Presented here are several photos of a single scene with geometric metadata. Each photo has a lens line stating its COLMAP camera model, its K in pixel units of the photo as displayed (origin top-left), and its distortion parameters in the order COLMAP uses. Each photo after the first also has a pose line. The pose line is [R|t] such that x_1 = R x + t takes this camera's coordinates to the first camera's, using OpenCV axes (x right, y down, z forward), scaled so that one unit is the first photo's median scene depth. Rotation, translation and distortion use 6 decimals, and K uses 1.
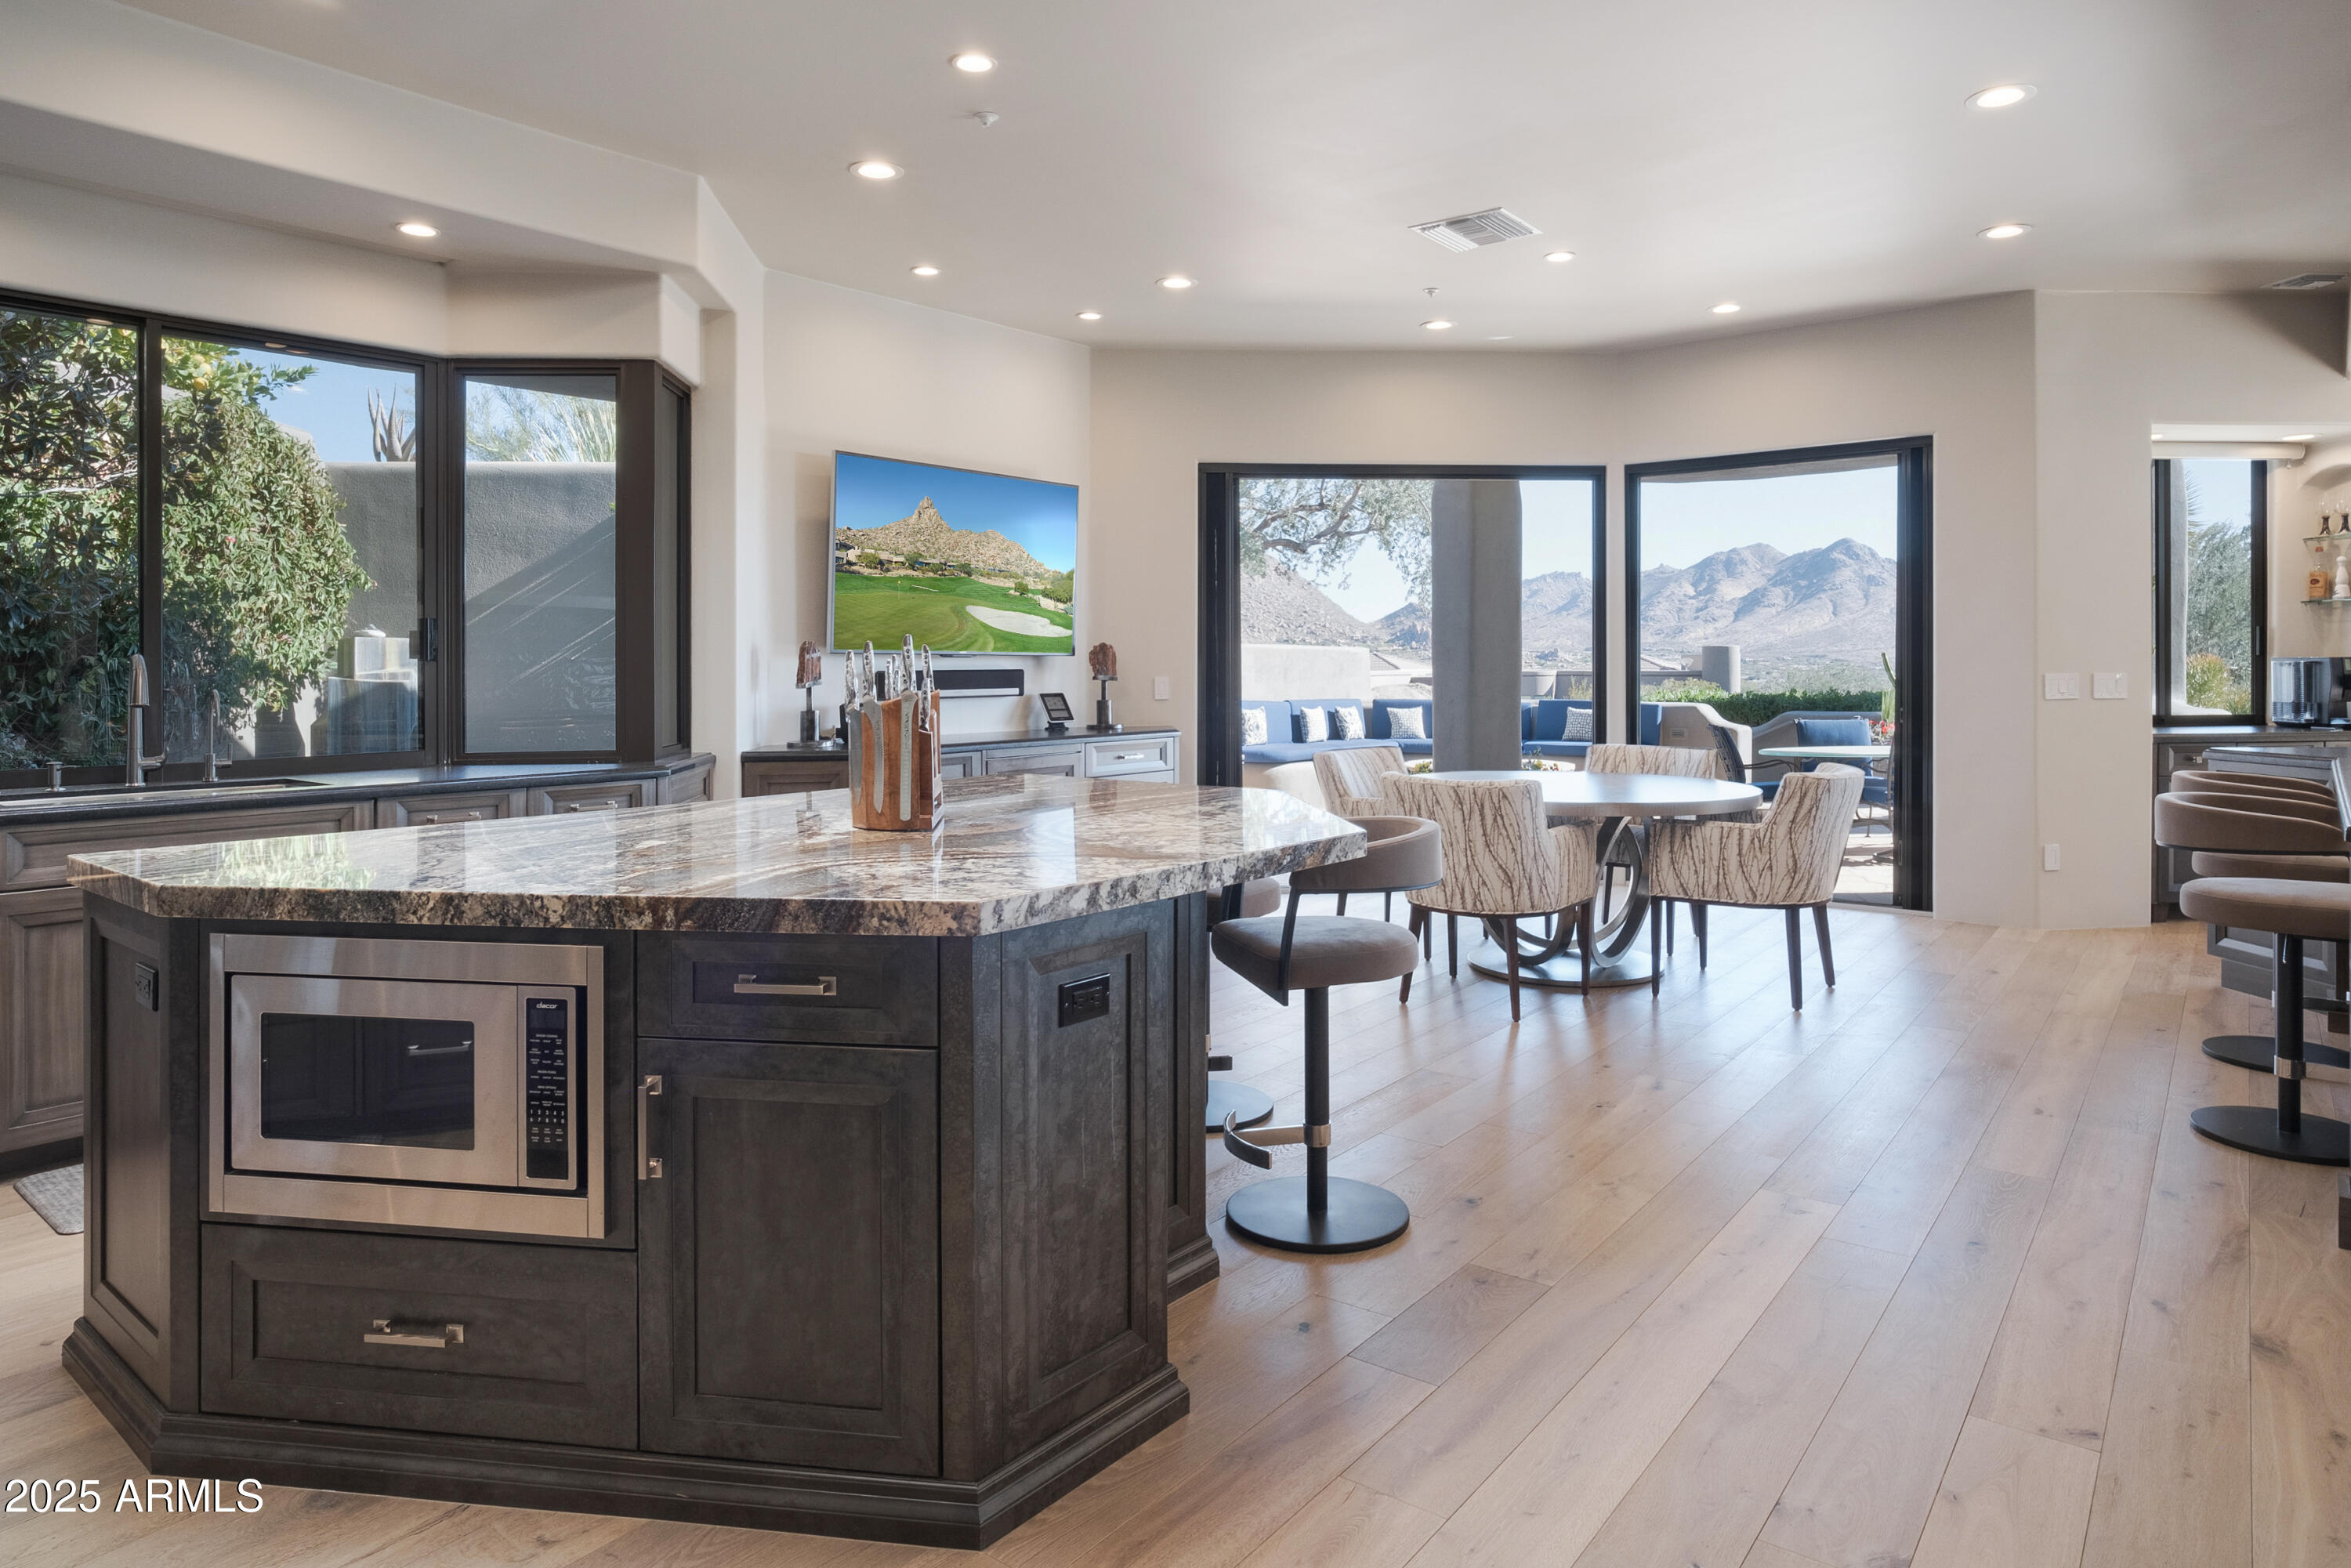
lens RADIAL K [[1392.0, 0, 1290.7], [0, 1392.0, 656.5], [0, 0, 1]] dist [-0.000851, -0.000467]
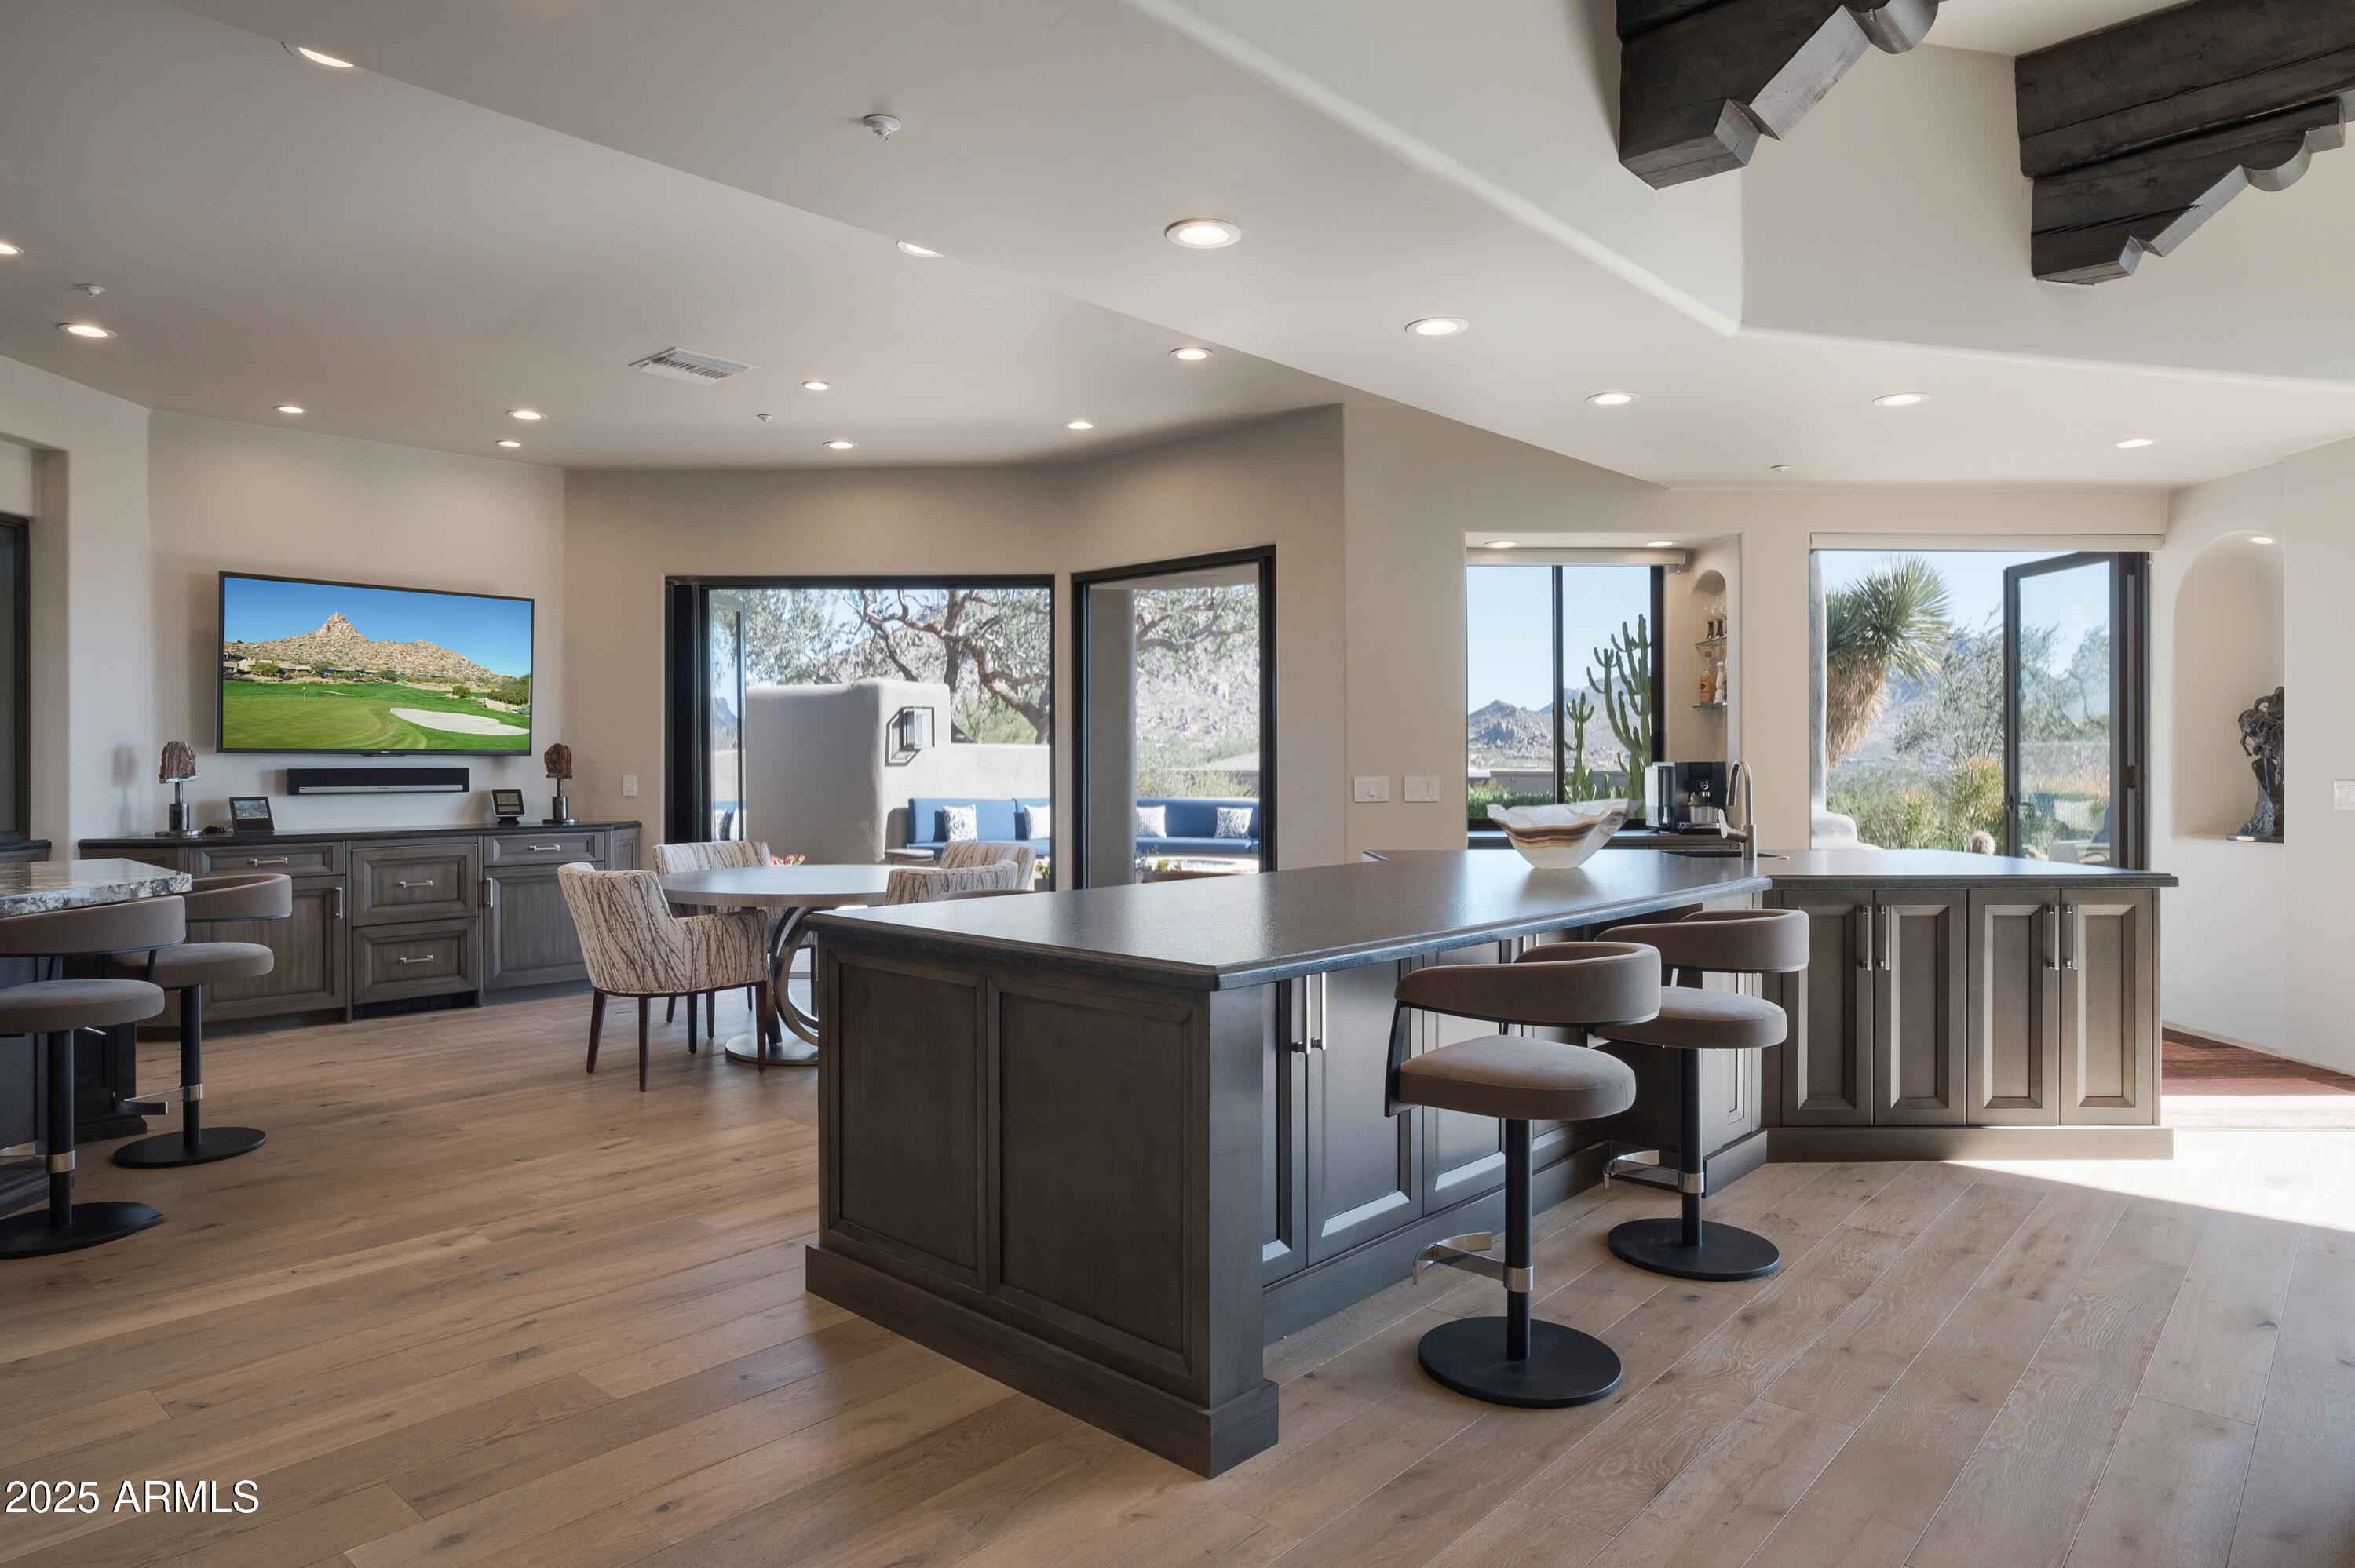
lens RADIAL K [[1409.9, 0, 1192.4], [0, 1409.9, 745.1], [0, 0, 1]] dist [-0.037227, 0.030356]
pose [[0.995285, 0.003482, -0.096931, 0.494302], [-0.004253, 0.999961, -0.007751, -0.002458], [0.096901, 0.008127, 0.995261, -0.039050]]
